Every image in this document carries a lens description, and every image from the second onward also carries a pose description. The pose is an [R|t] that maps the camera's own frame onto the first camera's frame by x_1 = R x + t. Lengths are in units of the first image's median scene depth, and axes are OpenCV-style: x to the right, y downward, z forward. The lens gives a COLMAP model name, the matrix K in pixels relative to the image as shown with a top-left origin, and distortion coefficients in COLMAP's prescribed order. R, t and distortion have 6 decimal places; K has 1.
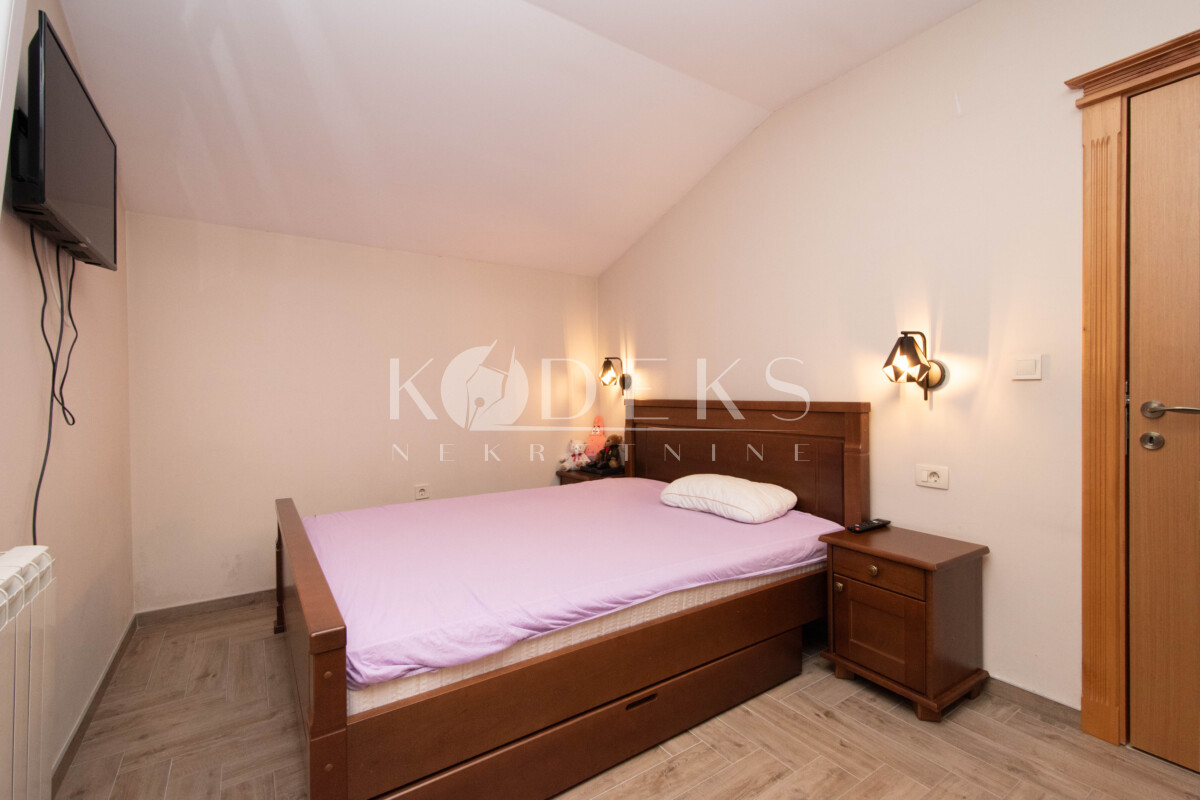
lens RADIAL K [[526.9, 0, 600.0], [0, 526.9, 400.0], [0, 0, 1]] dist [0.004840, 0.000600]
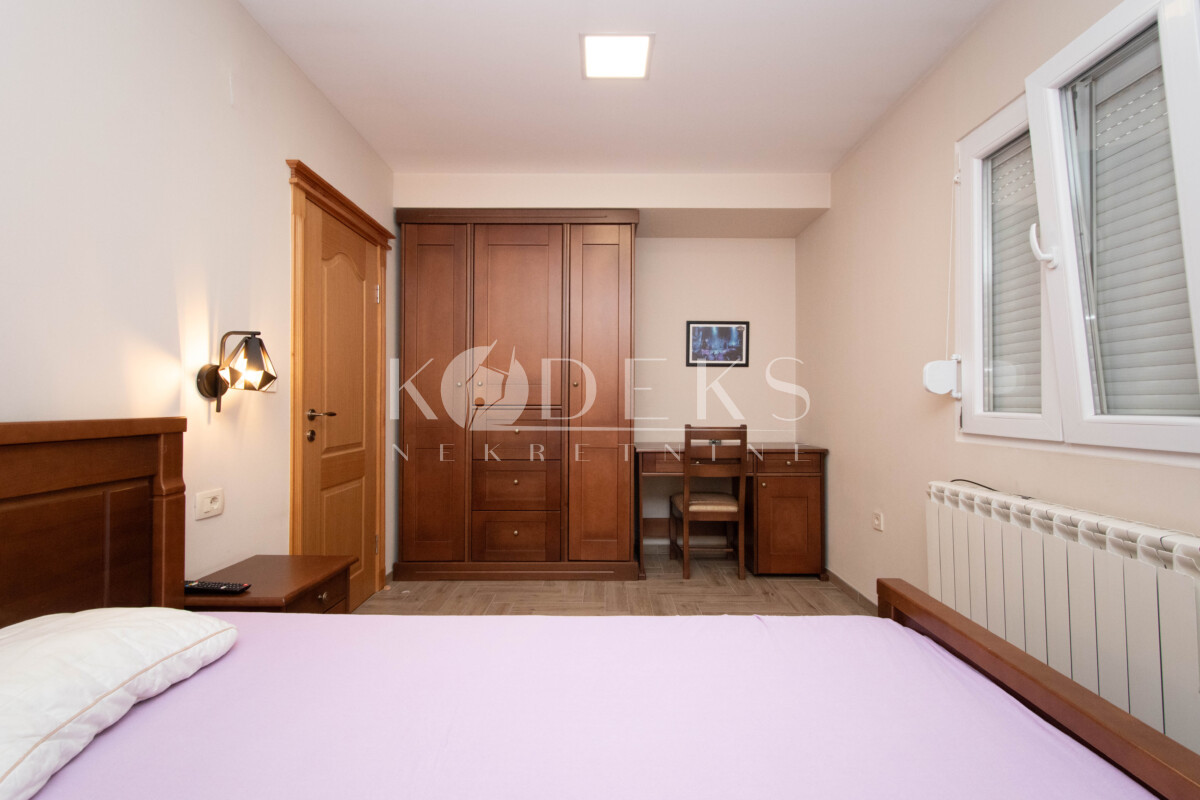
lens RADIAL K [[526.9, 0, 600.0], [0, 526.9, 400.0], [0, 0, 1]] dist [0.004840, 0.000600]
pose [[-0.829030, 0.007321, 0.559156, -0.352849], [0.010304, 0.999945, 0.002185, -0.013409], [-0.559109, 0.007573, -0.829060, 1.354135]]
